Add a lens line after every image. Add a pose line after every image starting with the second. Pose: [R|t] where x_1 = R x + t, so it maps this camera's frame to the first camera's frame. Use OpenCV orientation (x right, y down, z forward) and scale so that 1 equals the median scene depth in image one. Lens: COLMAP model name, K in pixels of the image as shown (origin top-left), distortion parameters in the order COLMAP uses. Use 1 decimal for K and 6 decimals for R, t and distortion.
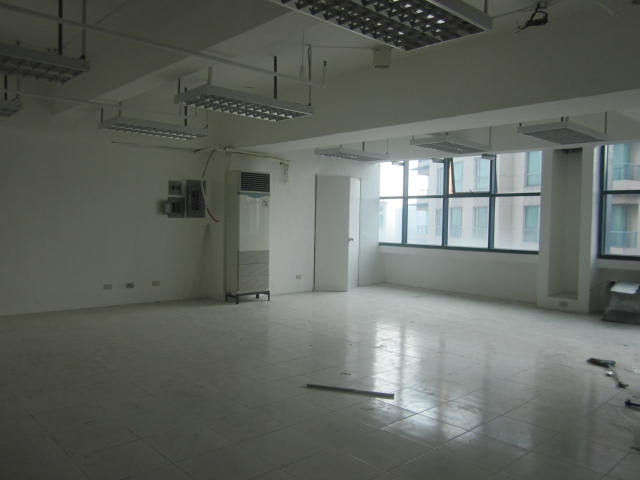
lens RADIAL K [[532.0, 0, 317.0], [0, 532.0, 236.7], [0, 0, 1]] dist [-0.063976, 0.025646]
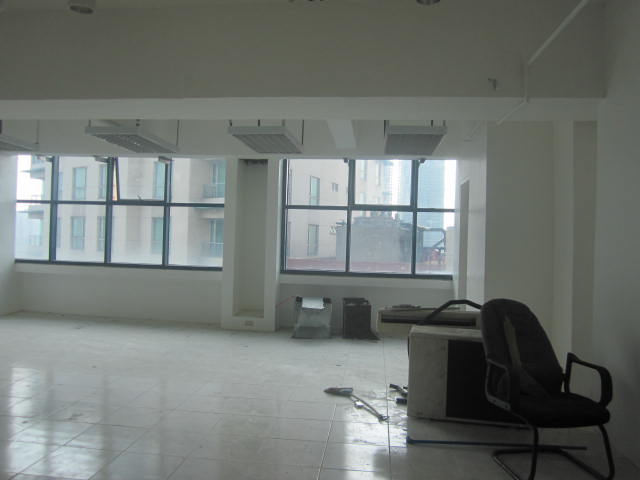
lens RADIAL K [[532.0, 0, 318.1], [0, 532.0, 240.1], [0, 0, 1]] dist [-0.063976, 0.025646]
pose [[0.759360, 0.006858, 0.650635, -0.049245], [0.002149, 0.999913, -0.013047, -0.006912], [-0.650667, 0.011305, 0.759279, 0.169466]]
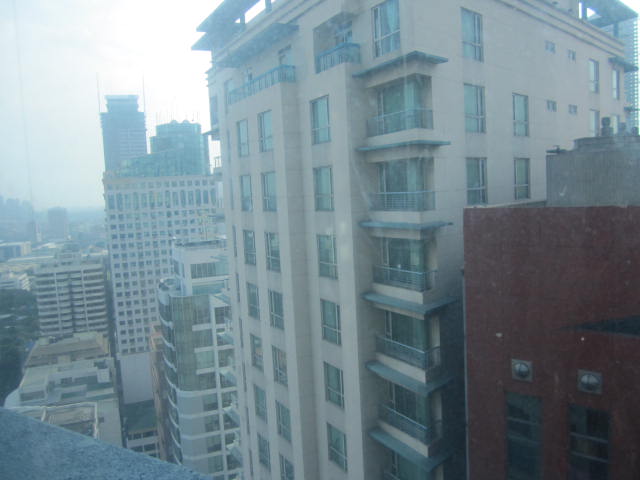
lens RADIAL K [[532.0, 0, 319.6], [0, 532.0, 239.1], [0, 0, 1]] dist [-0.063976, 0.025646]
pose [[0.954503, -0.092939, 0.283349, 0.515017], [0.077034, 0.994789, 0.066795, -0.008097], [-0.288080, -0.041928, 0.956688, 0.655820]]
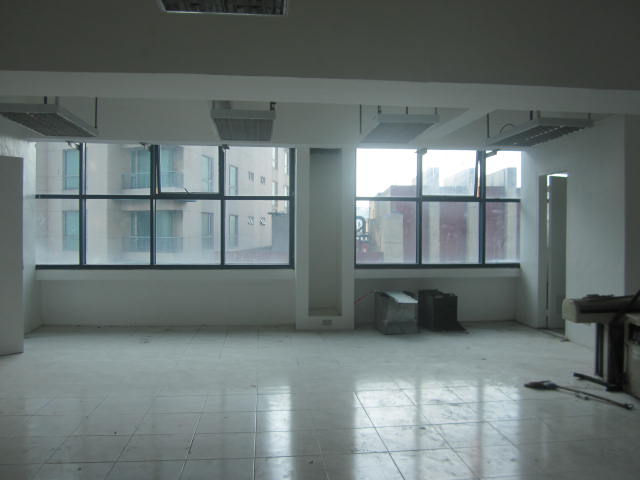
lens RADIAL K [[532.0, 0, 323.0], [0, 532.0, 241.0], [0, 0, 1]] dist [-0.063976, 0.025646]
pose [[0.587077, -0.029128, 0.809007, -0.225343], [0.030835, 0.999432, 0.013608, -0.019279], [-0.808944, 0.016957, 0.587641, 0.411986]]
